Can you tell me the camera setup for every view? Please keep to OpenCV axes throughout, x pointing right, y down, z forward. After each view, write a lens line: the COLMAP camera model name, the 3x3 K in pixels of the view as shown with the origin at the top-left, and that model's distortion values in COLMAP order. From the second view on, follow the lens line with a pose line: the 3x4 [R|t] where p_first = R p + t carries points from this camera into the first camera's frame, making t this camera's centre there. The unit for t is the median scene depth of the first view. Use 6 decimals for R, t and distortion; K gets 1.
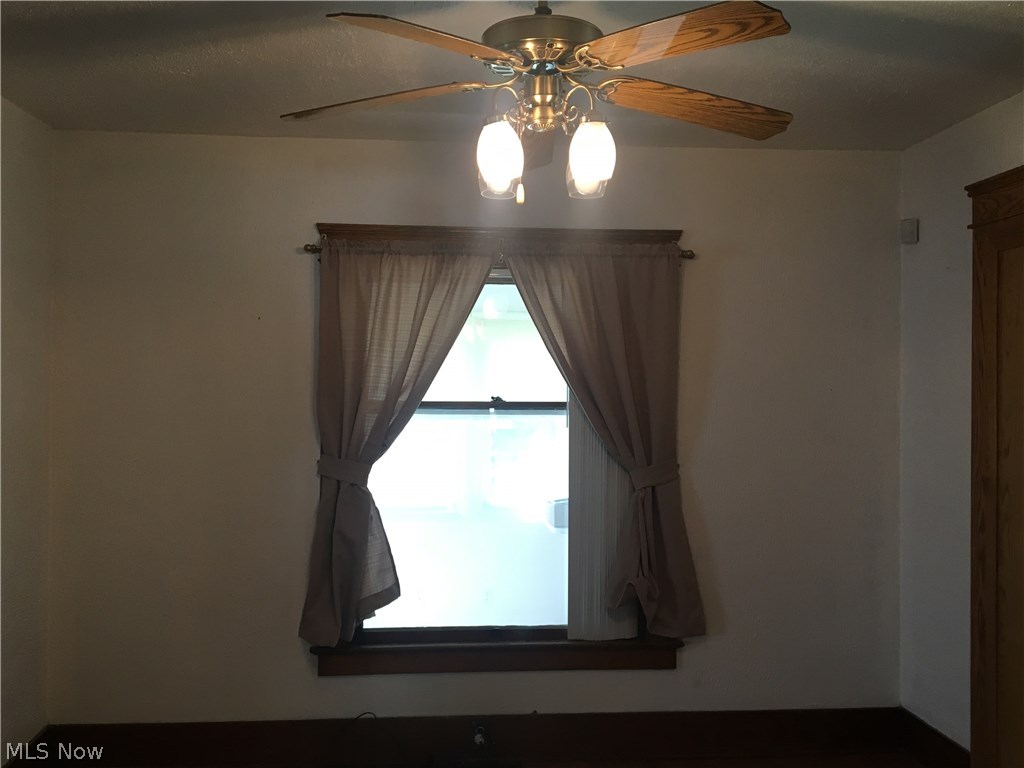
lens RADIAL K [[977.6, 0, 512.0], [0, 977.6, 384.0], [0, 0, 1]] dist [0.060449, 0.000047]
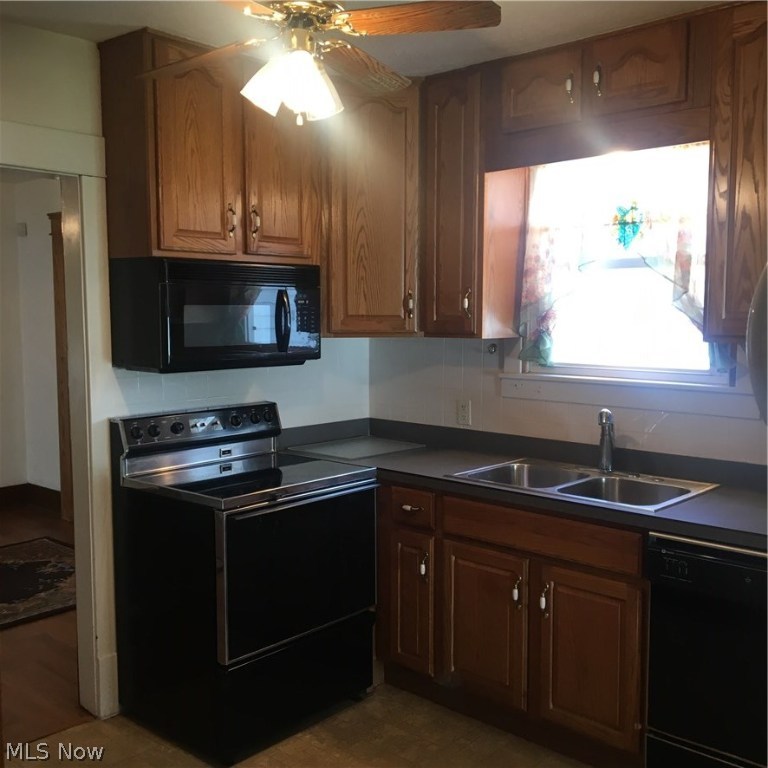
lens RADIAL K [[865.5, 0, 384.0], [0, 865.5, 384.0], [0, 0, 1]] dist [0.140283, -0.252031]
pose [[0.729570, -0.068884, 0.680428, -0.256069], [0.004719, 0.995398, 0.095711, -0.021080], [-0.683890, -0.066616, 0.726537, -0.711631]]
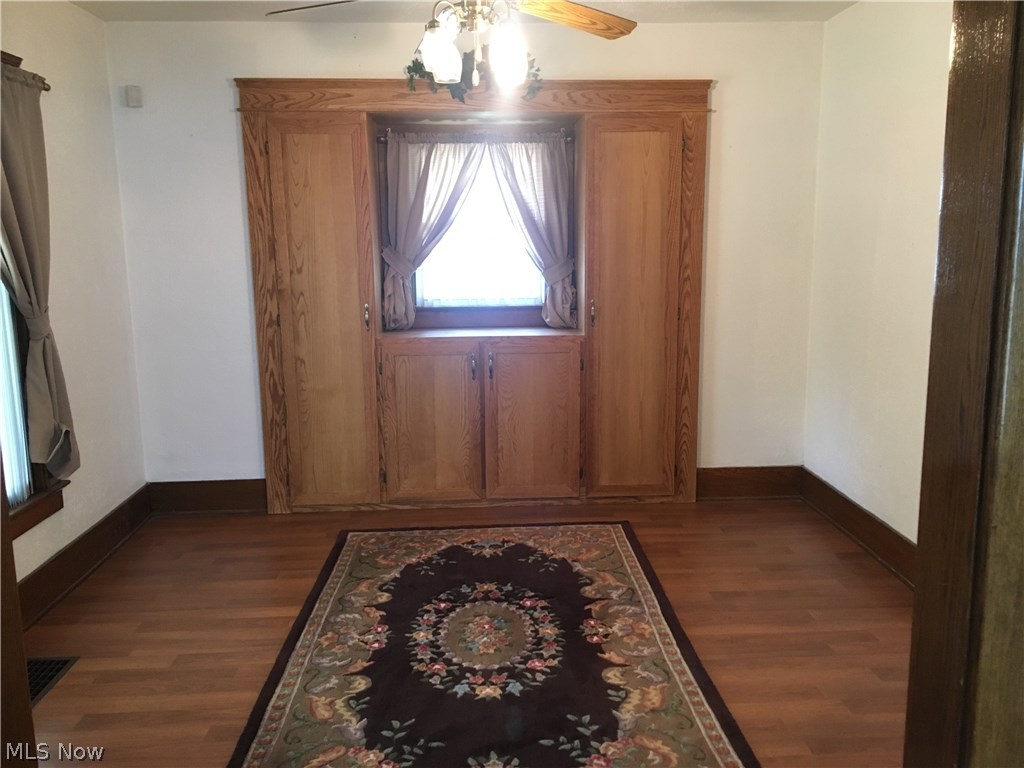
lens RADIAL K [[859.8, 0, 516.6], [0, 859.8, 389.2], [0, 0, 1]] dist [0.099980, -0.158563]
pose [[0.035439, -0.180957, 0.982852, -0.715744], [0.007217, 0.983491, 0.180814, 0.007426], [-0.999346, 0.000686, 0.036160, 0.516061]]
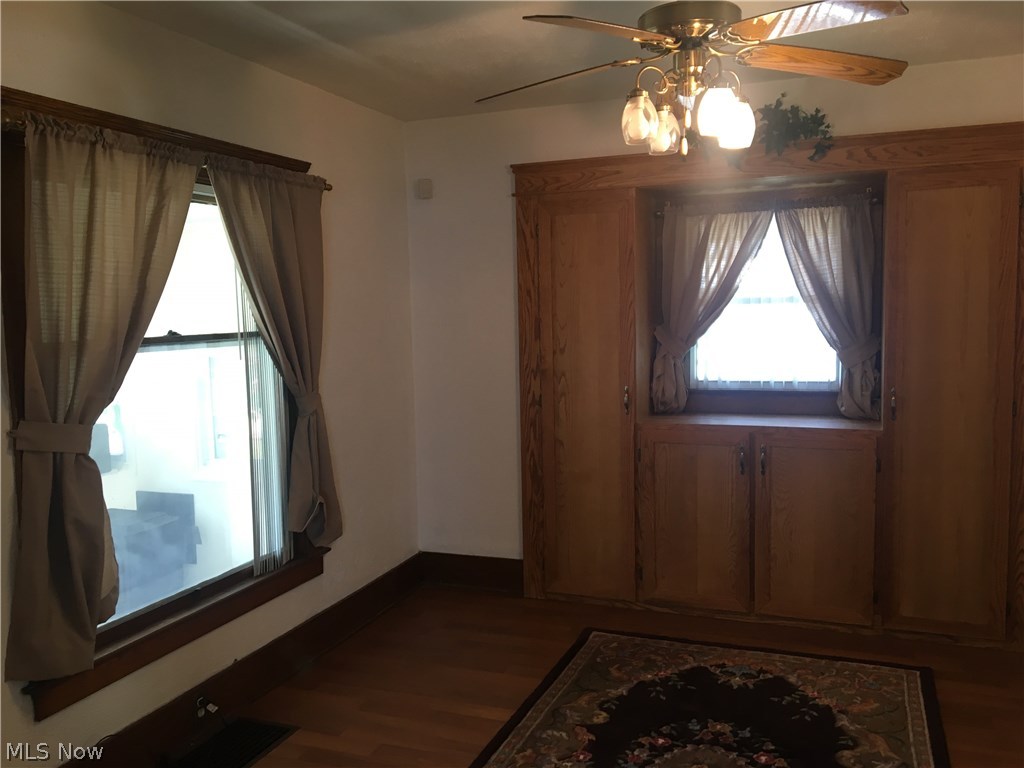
lens RADIAL K [[864.9, 0, 514.0], [0, 864.9, 388.1], [0, 0, 1]] dist [0.086646, -0.127872]
pose [[0.437485, -0.098710, 0.893792, -0.607542], [0.020841, 0.994803, 0.099664, -0.006842], [-0.898984, -0.024975, 0.437268, 0.409463]]
